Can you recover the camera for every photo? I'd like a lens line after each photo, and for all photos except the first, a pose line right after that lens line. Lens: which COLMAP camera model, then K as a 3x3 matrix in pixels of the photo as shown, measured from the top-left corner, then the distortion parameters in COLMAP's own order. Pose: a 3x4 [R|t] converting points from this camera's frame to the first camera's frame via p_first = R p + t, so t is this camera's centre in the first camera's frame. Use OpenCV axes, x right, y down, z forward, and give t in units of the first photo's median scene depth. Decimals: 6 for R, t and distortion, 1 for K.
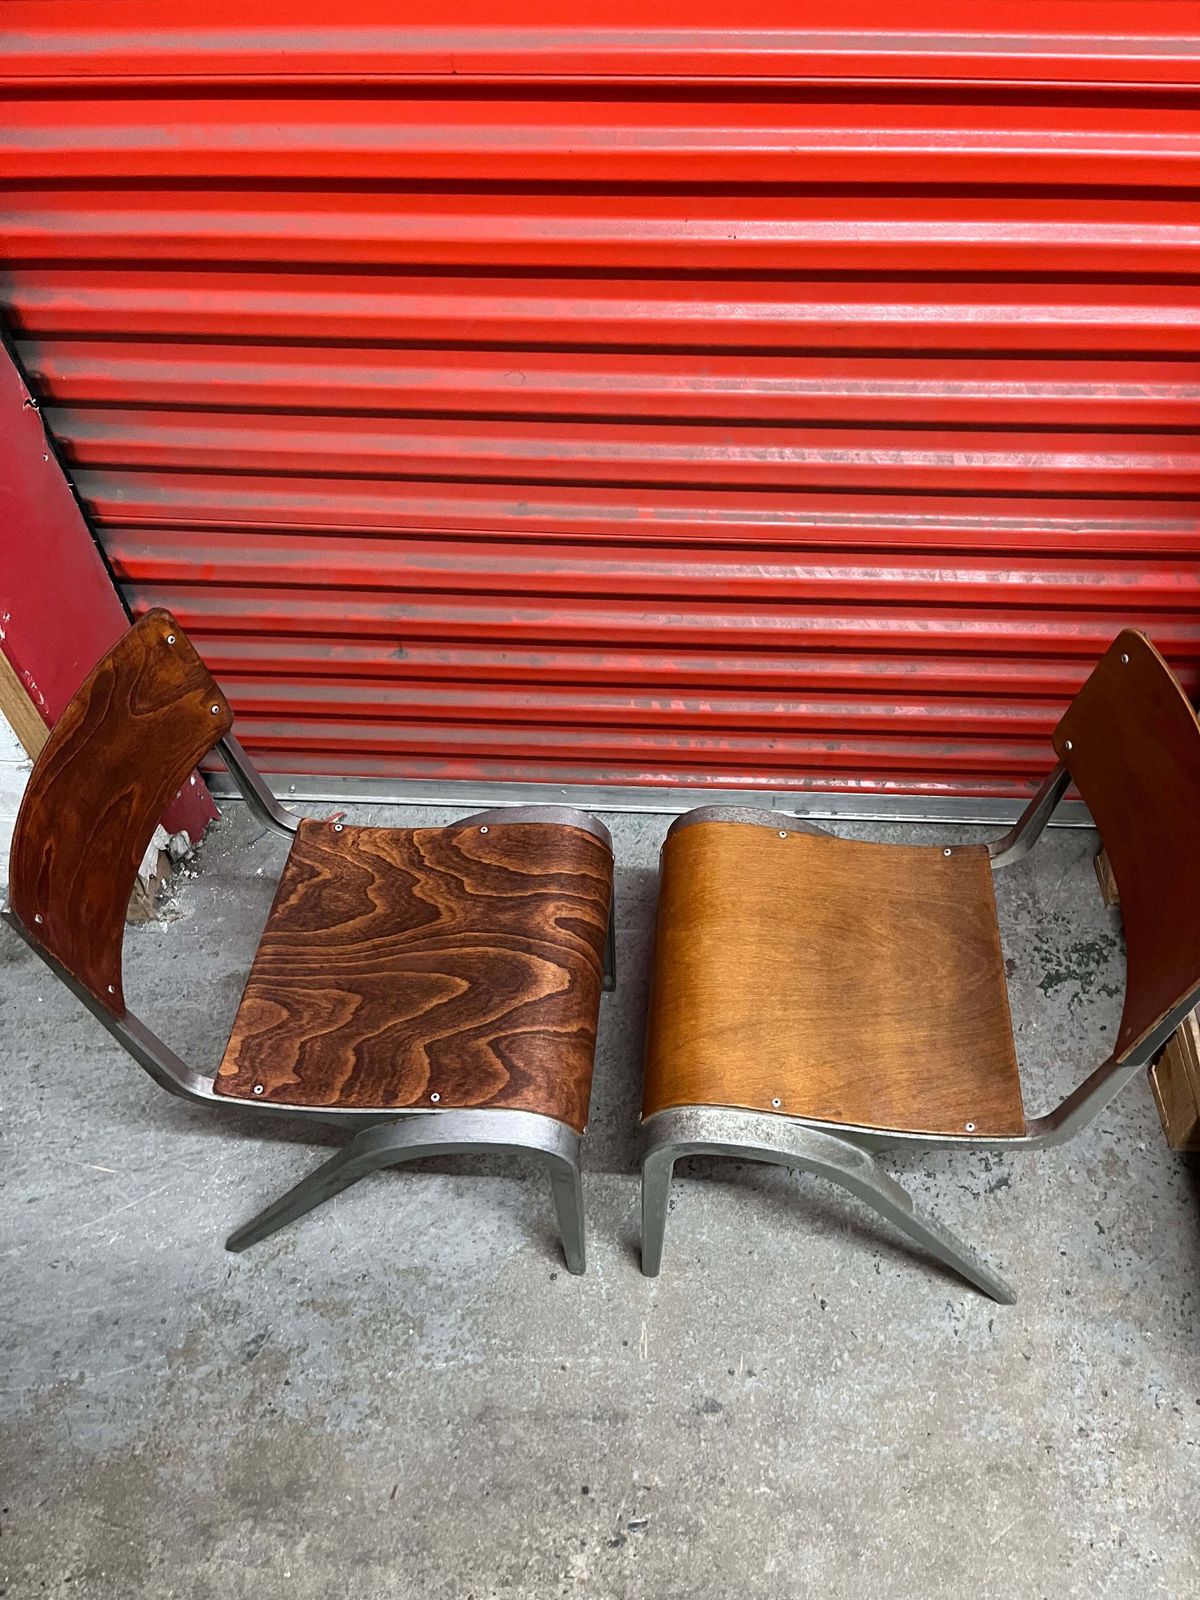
lens RADIAL K [[1214.1, 0, 614.9], [0, 1214.1, 814.6], [0, 0, 1]] dist [0.072527, -0.100734]
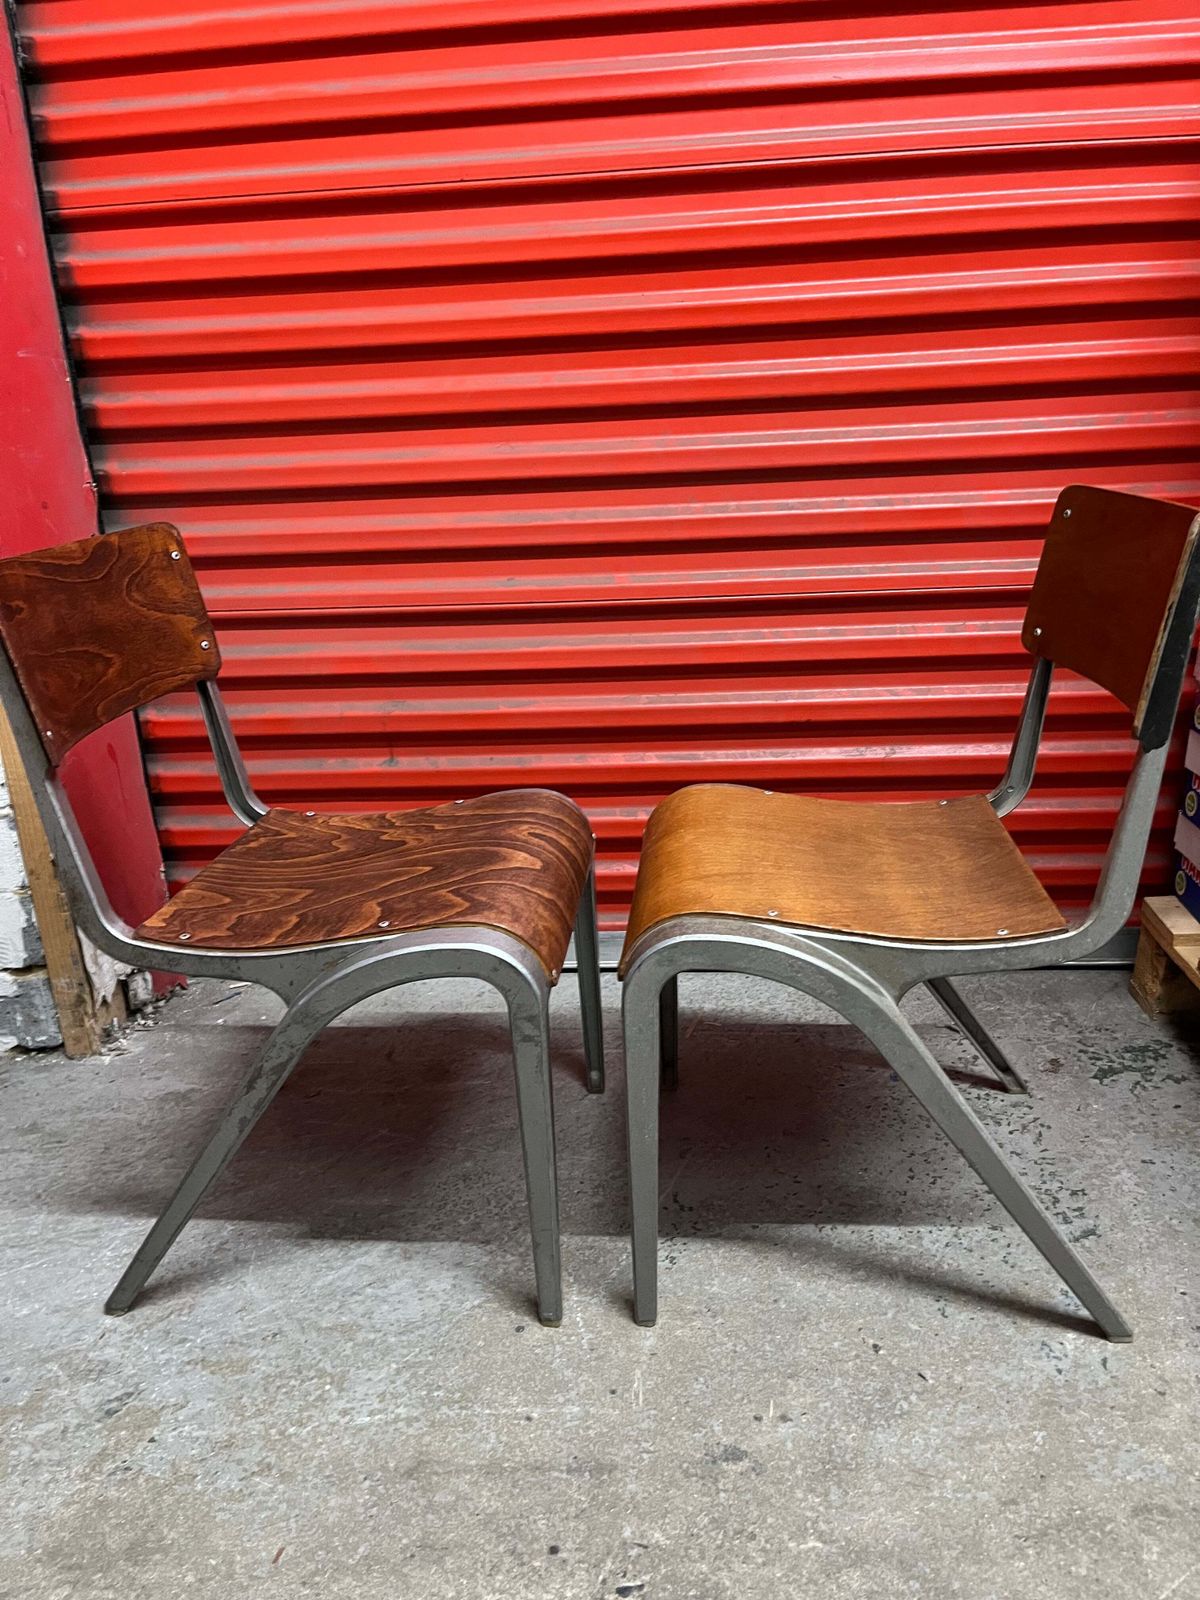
lens RADIAL K [[1214.1, 0, 593.9], [0, 1214.1, 809.8], [0, 0, 1]] dist [0.072527, -0.100734]
pose [[0.999513, -0.021249, -0.022870, 0.021095], [0.005917, 0.848278, -0.529518, 0.520458], [0.030652, 0.529124, 0.847991, 0.181514]]
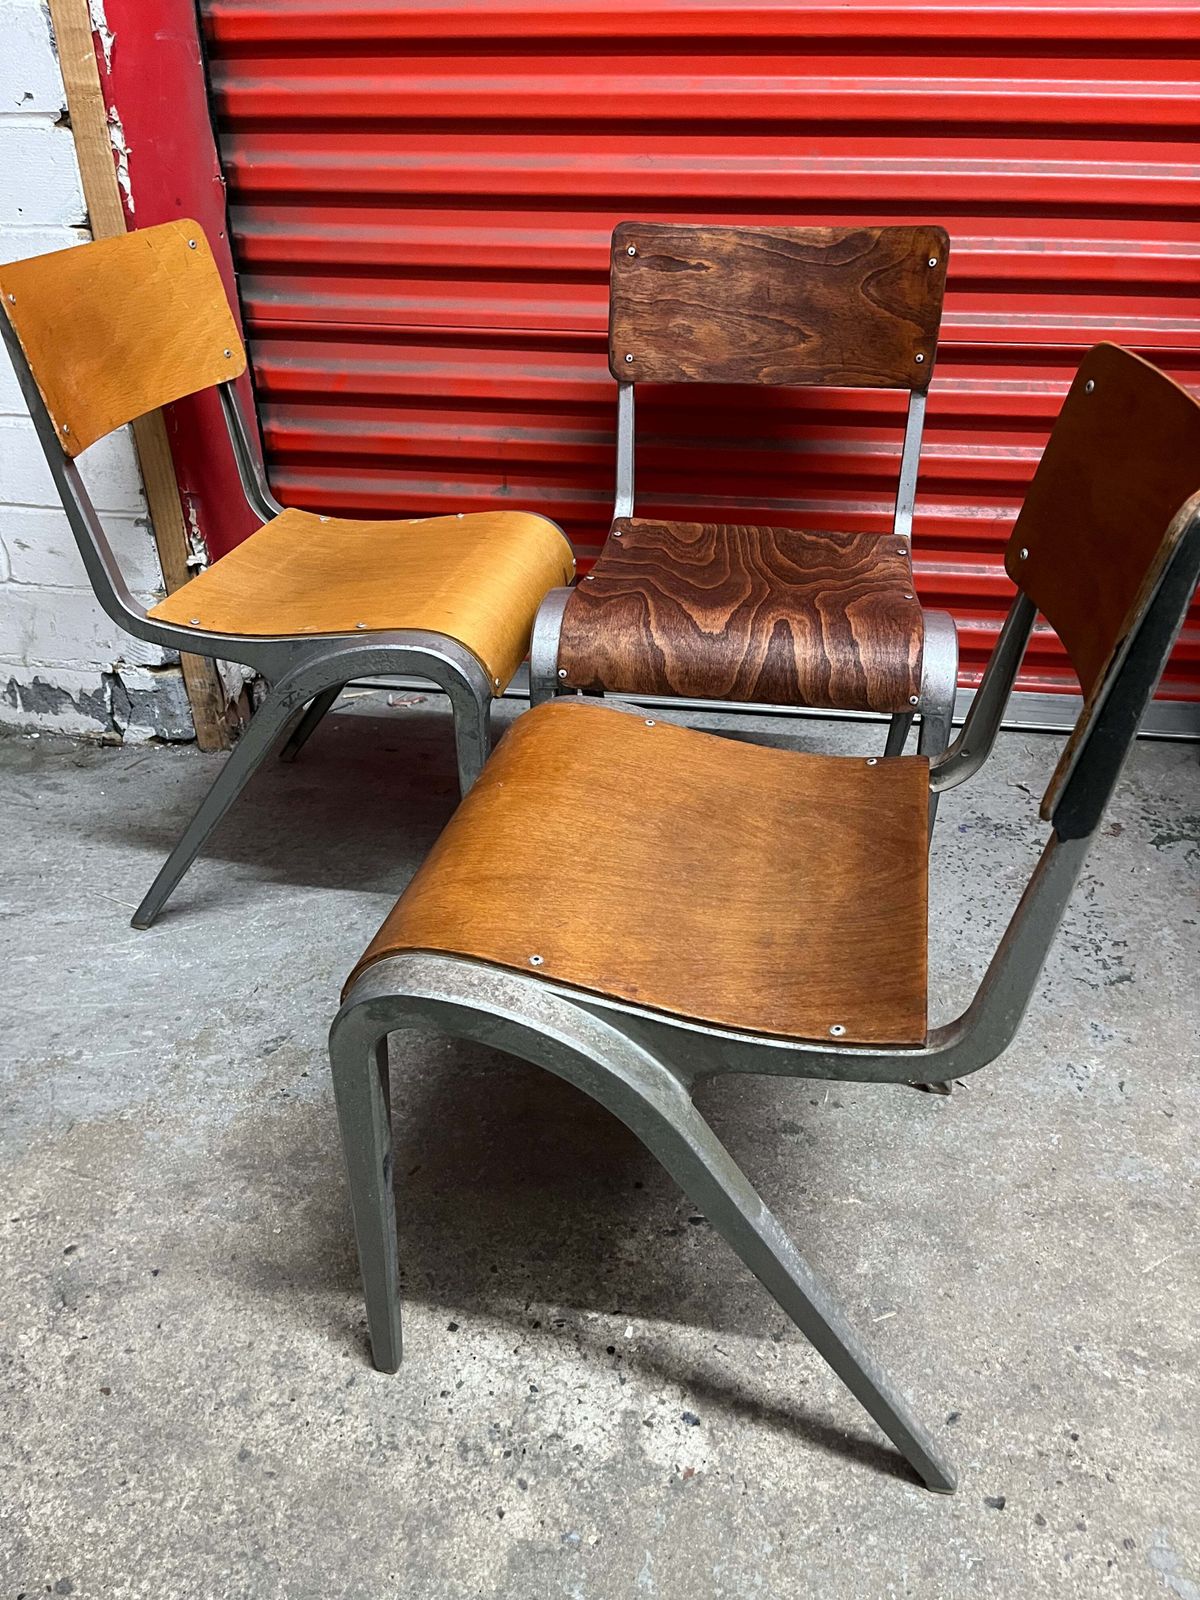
lens RADIAL K [[1214.1, 0, 595.0], [0, 1214.1, 815.6], [0, 0, 1]] dist [0.072527, -0.100734]
pose [[0.995862, 0.062580, -0.065904, -0.013443], [-0.080469, 0.944207, -0.319370, 0.536434], [0.042241, 0.323351, 0.945336, 0.118197]]
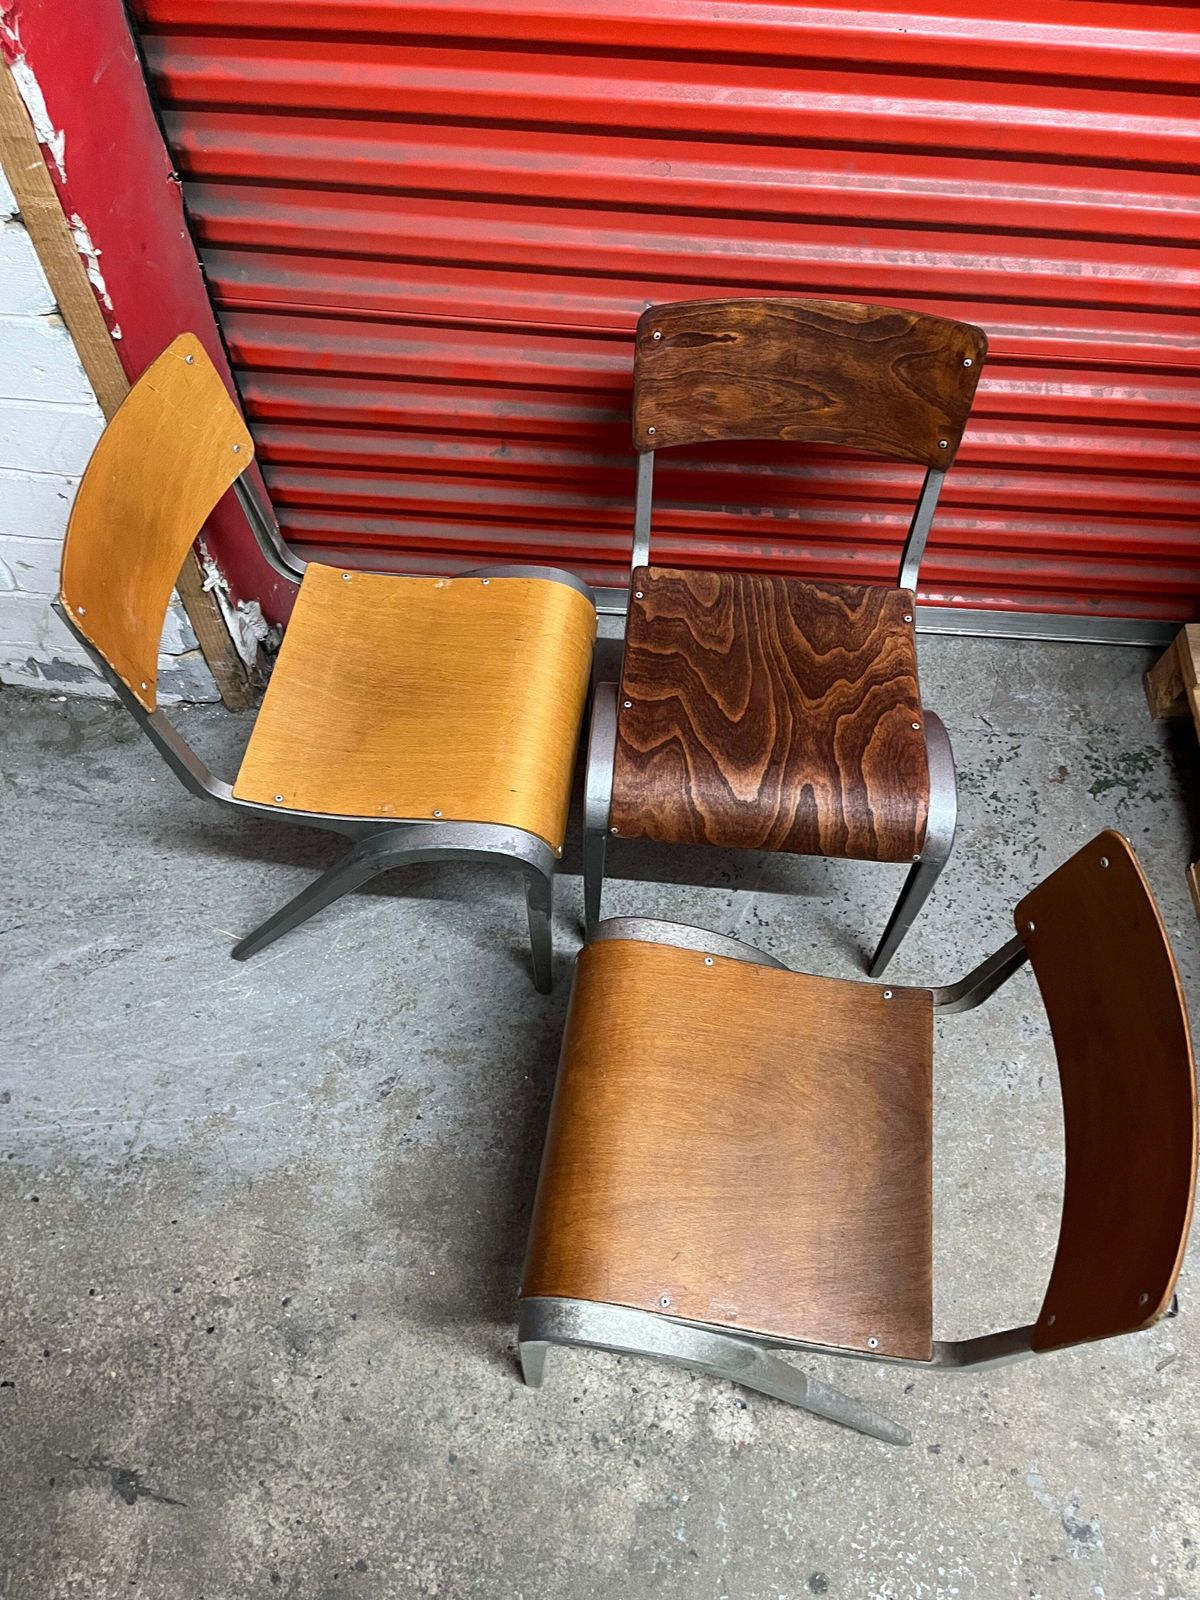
lens RADIAL K [[1214.1, 0, 596.5], [0, 1214.1, 818.9], [0, 0, 1]] dist [0.072527, -0.100734]
pose [[0.999167, 0.024656, 0.032526, -0.143836], [-0.029030, 0.989483, 0.141705, 0.028694], [-0.028690, -0.142531, 0.989374, -0.068335]]
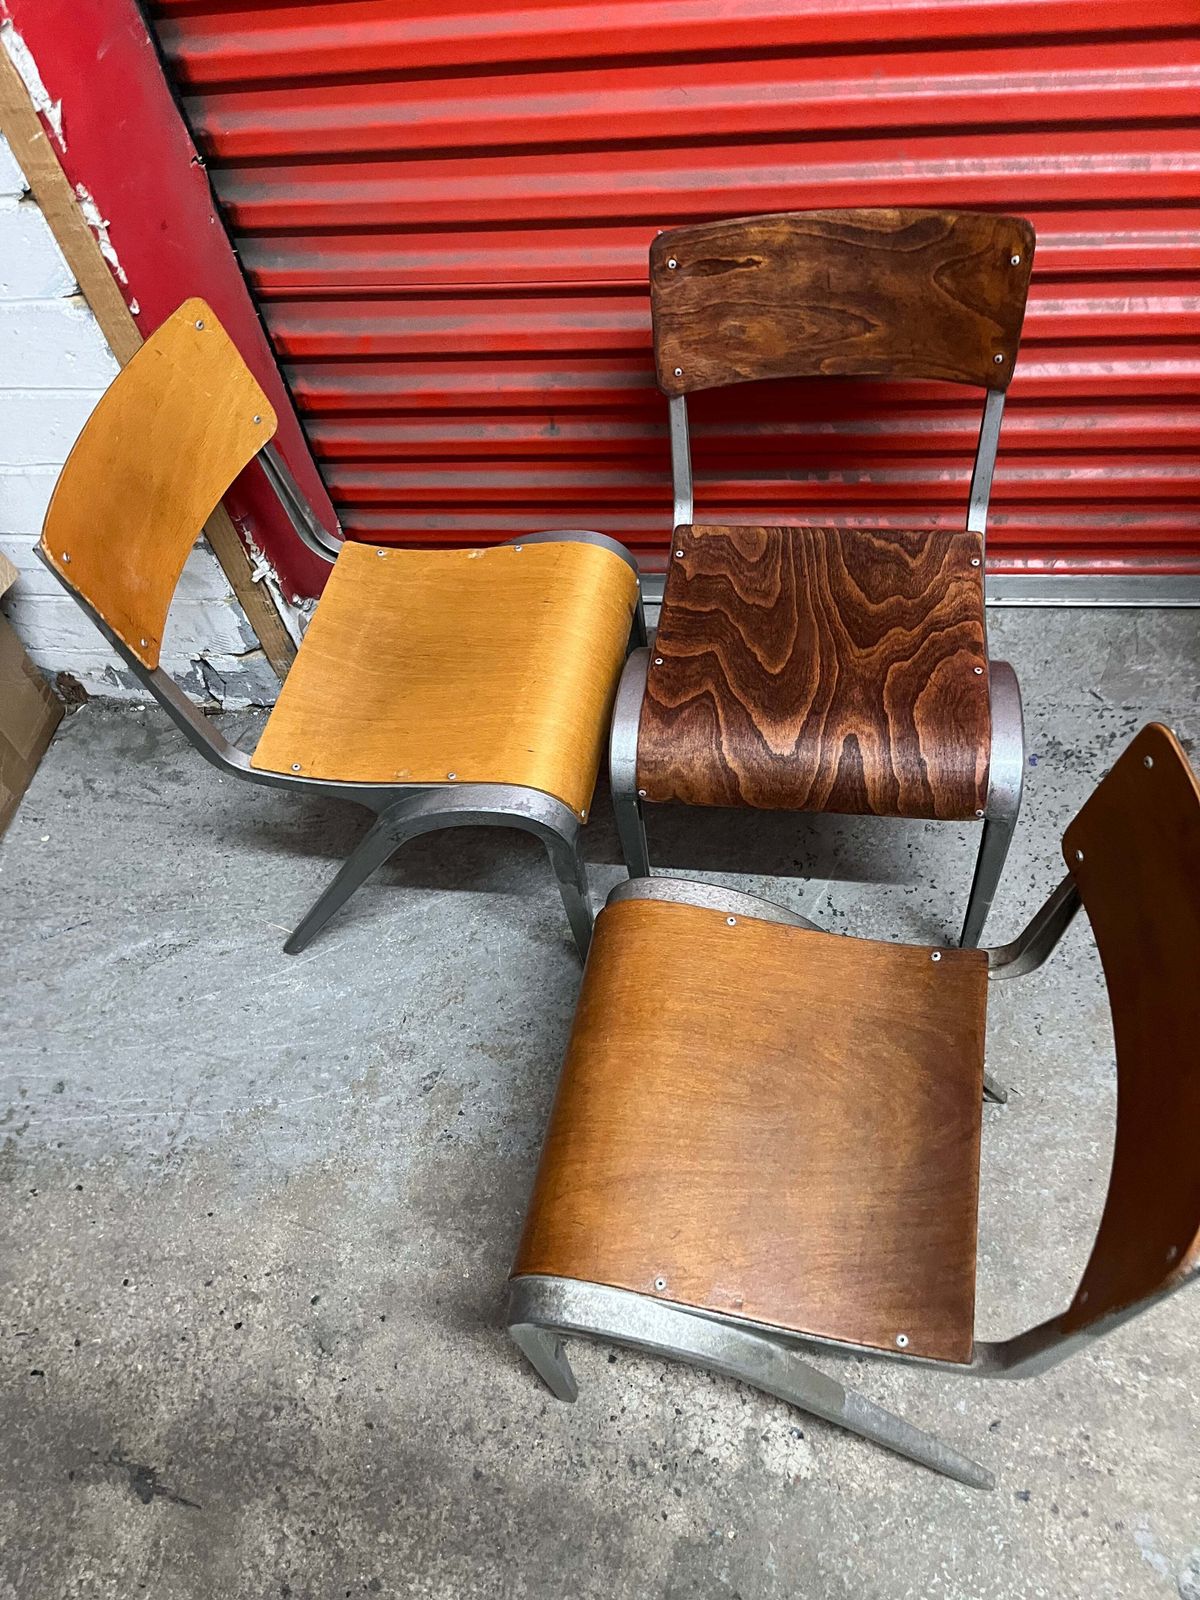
lens RADIAL K [[1214.1, 0, 589.7], [0, 1214.1, 830.8], [0, 0, 1]] dist [0.072527, -0.100734]
pose [[0.992650, 0.003875, -0.120960, -0.027971], [0.006920, 0.996035, 0.088698, 0.122073], [0.120824, -0.088883, 0.988687, -0.010731]]
